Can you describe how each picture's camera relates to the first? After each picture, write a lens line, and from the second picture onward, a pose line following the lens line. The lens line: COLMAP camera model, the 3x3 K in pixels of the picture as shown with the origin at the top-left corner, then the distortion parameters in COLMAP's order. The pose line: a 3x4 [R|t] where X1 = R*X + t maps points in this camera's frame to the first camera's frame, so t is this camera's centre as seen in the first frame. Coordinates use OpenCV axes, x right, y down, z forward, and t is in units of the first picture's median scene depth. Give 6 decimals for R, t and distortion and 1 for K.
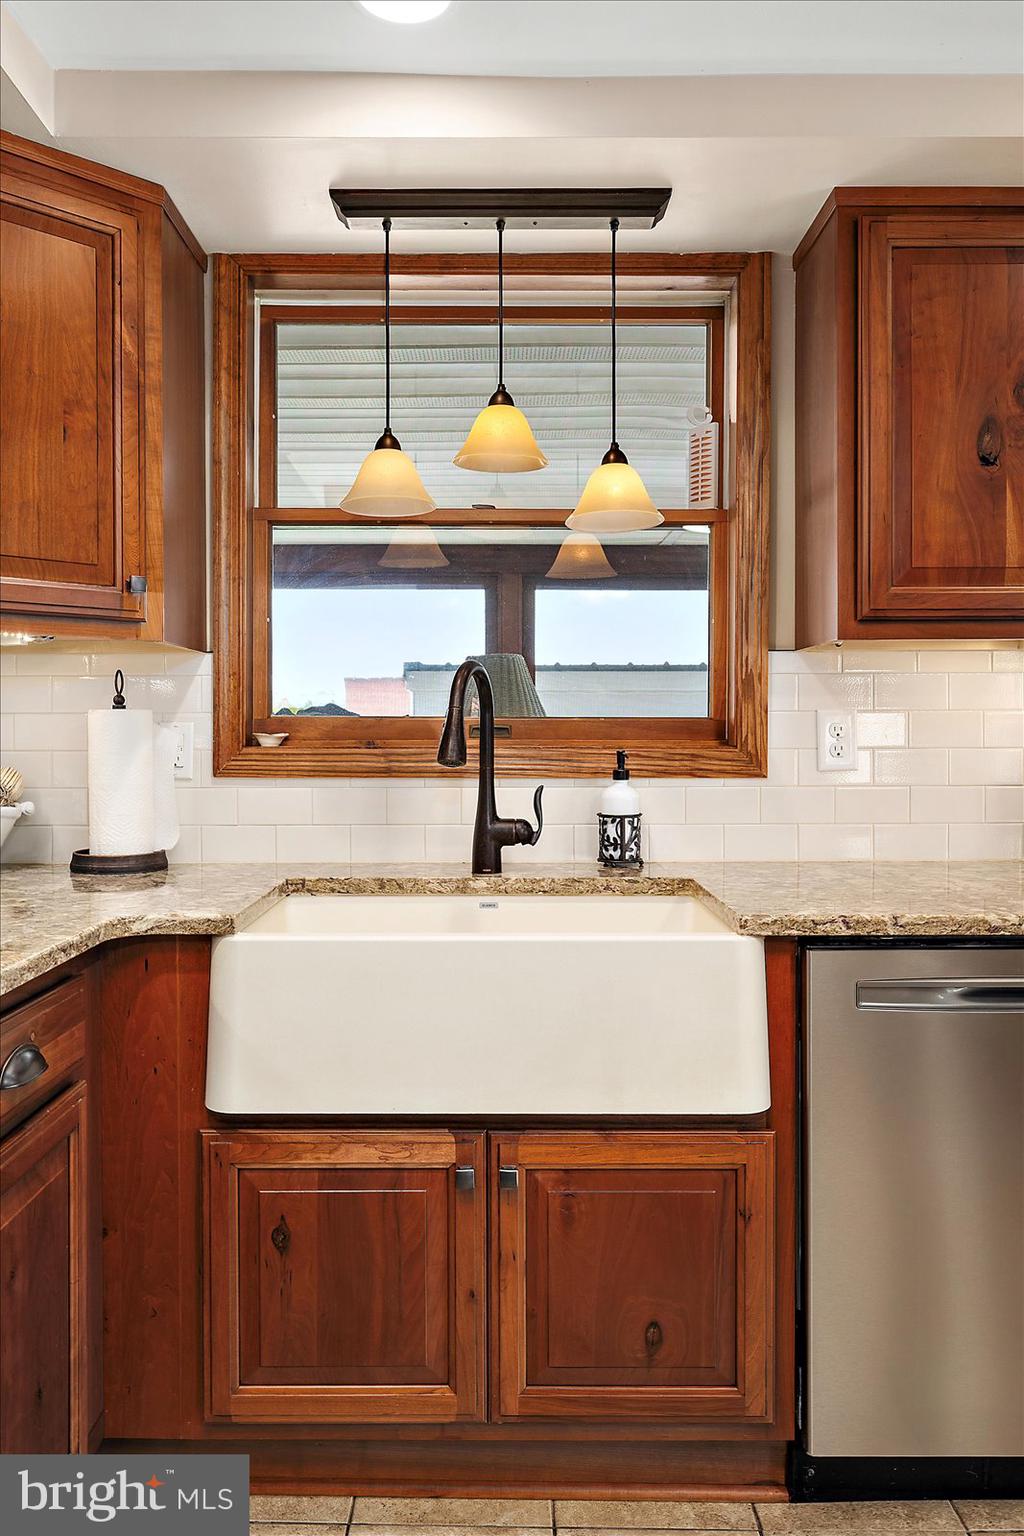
lens RADIAL K [[1137.3, 0, 496.2], [0, 1137.3, 733.5], [0, 0, 1]] dist [-0.013980, -0.001668]
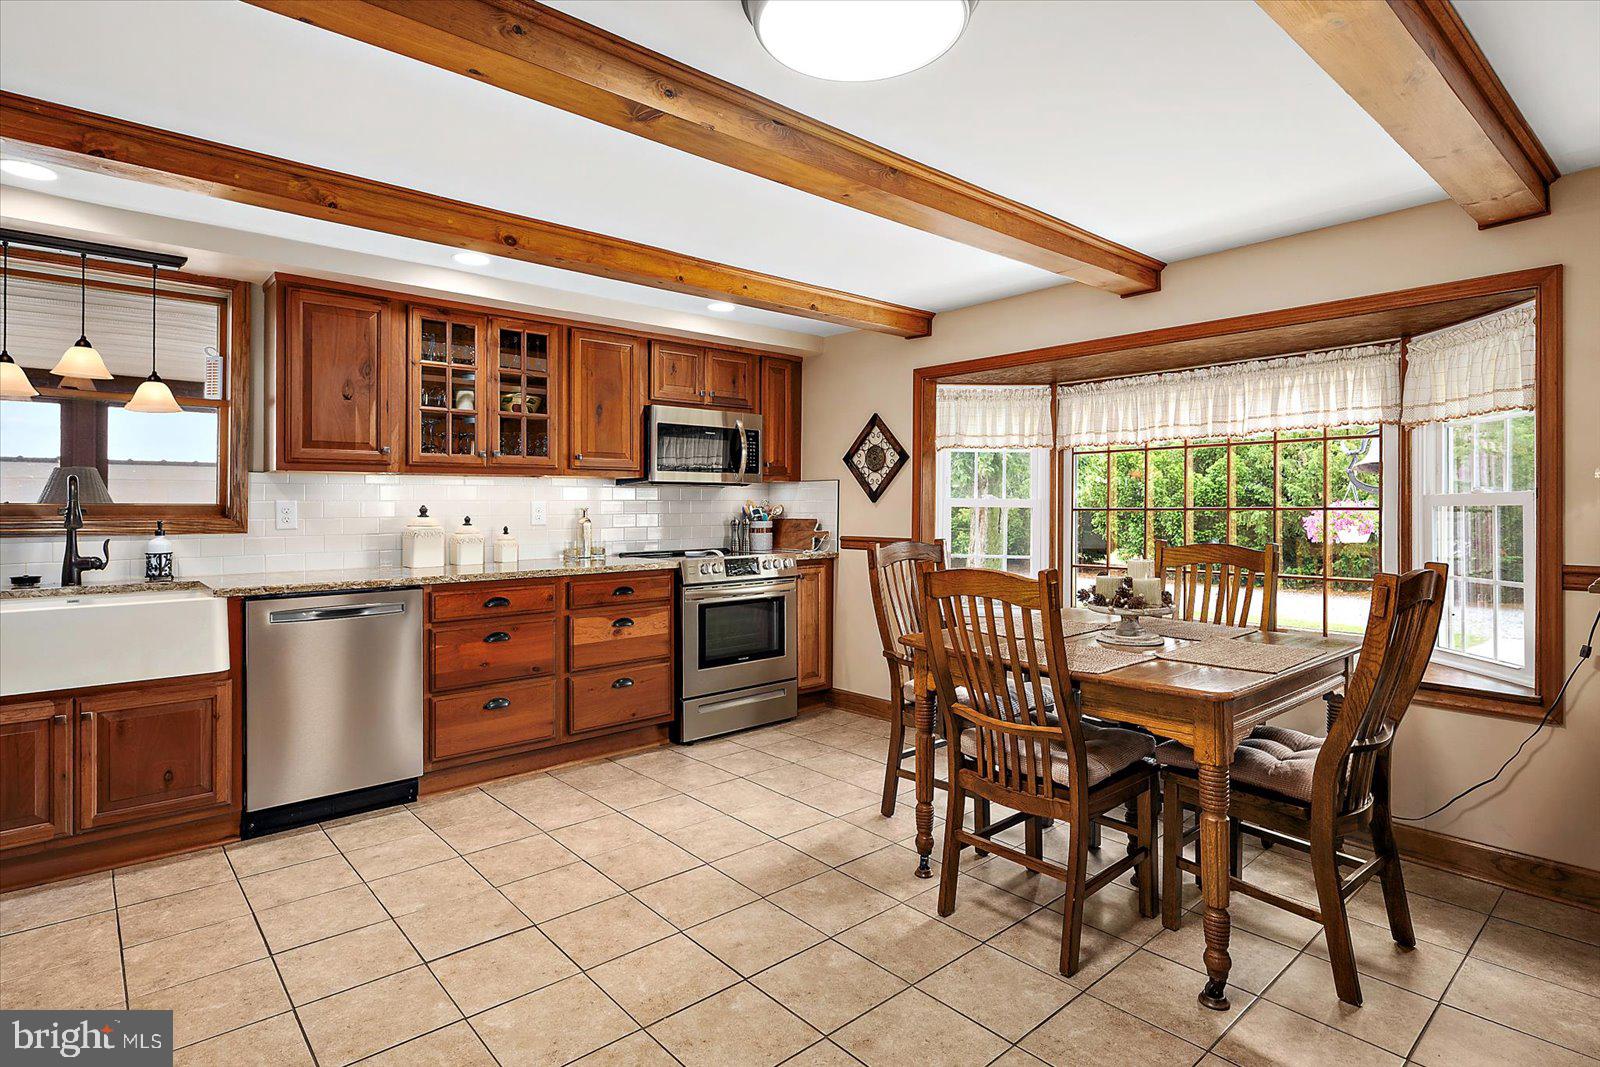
lens RADIAL K [[816.2, 0, 766.7], [0, 816.2, 499.5], [0, 0, 1]] dist [-0.005207, 0.000984]
pose [[0.756688, 0.005180, 0.653756, -0.019190], [0.002638, 0.999936, -0.010976, -0.004403], [-0.653771, 0.010030, 0.756626, -0.827964]]
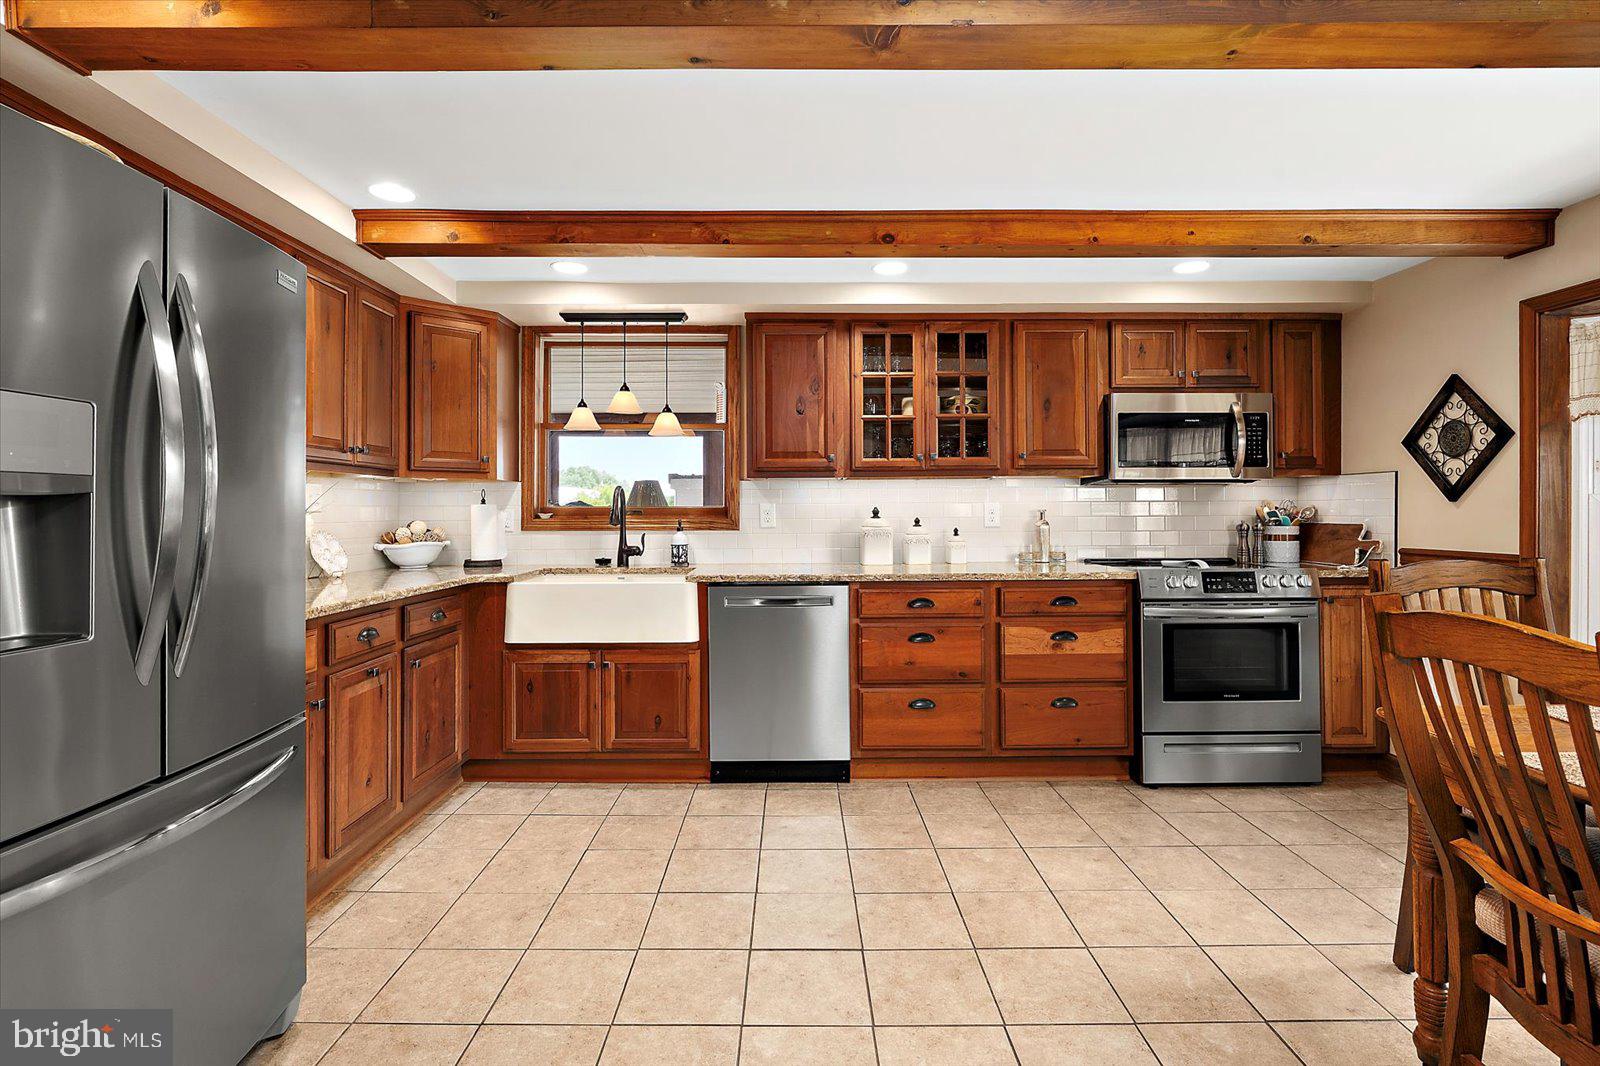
lens RADIAL K [[748.0, 0, 784.7], [0, 748.0, 499.1], [0, 0, 1]] dist [-0.008075, -0.000945]
pose [[0.999965, -0.001602, 0.008226, 0.360274], [0.001752, 0.999832, -0.018268, -0.000753], [-0.008196, 0.018282, 0.999799, -0.746696]]
